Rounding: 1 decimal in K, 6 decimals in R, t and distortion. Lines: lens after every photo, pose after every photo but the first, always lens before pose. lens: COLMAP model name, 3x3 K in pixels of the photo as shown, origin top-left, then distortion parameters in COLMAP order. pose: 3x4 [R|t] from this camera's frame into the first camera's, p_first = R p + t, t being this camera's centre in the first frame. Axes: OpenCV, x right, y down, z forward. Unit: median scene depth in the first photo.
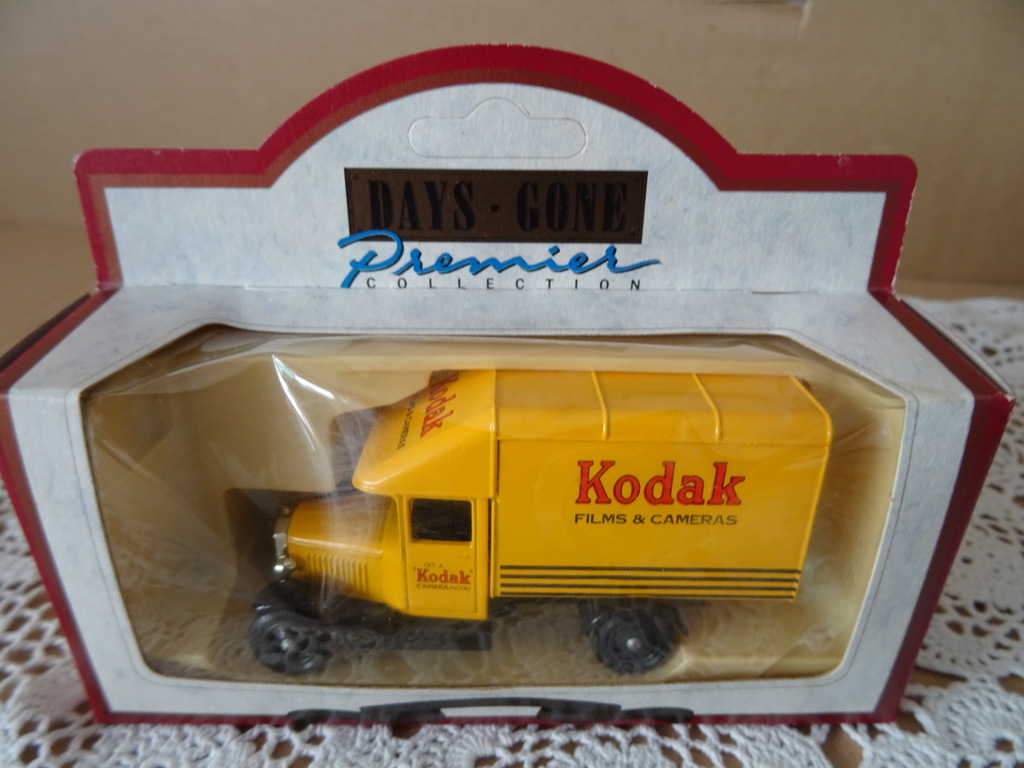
lens RADIAL K [[743.9, 0, 508.5], [0, 743.9, 383.6], [0, 0, 1]] dist [-0.014819, 0.000047]
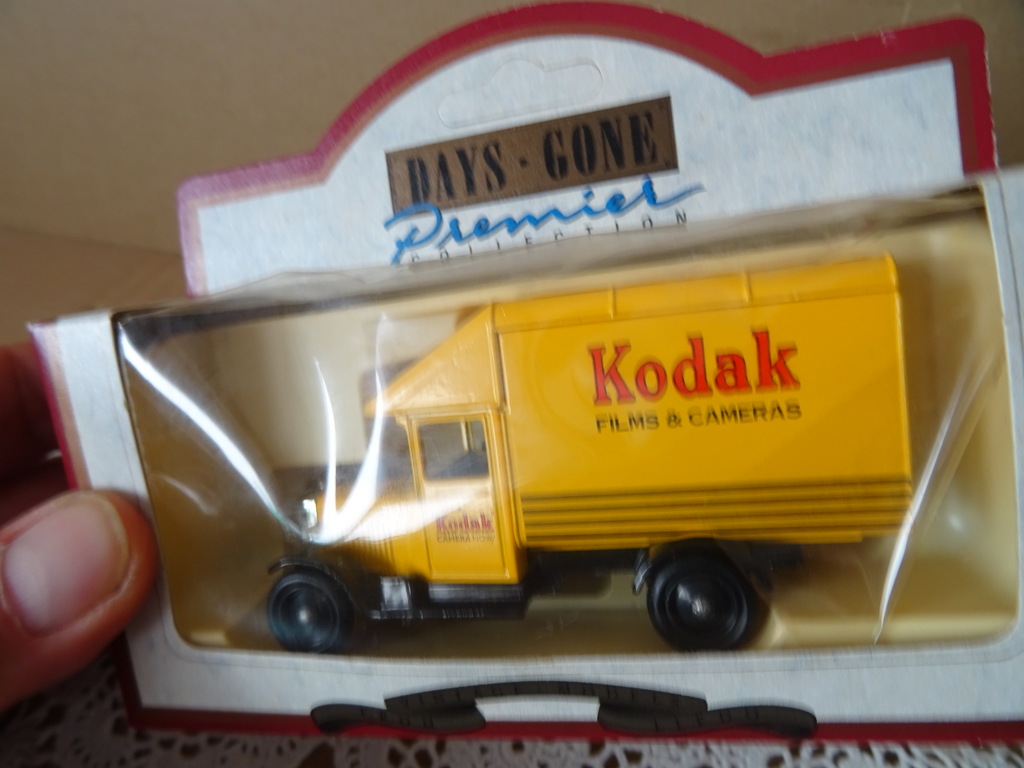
lens RADIAL K [[800.8, 0, 510.9], [0, 800.8, 392.7], [0, 0, 1]] dist [-0.045599, 0.023992]
pose [[0.948015, -0.111745, -0.297961, 0.249372], [0.003537, 0.939962, -0.341262, 0.418846], [0.318207, 0.322467, 0.891493, 0.134723]]
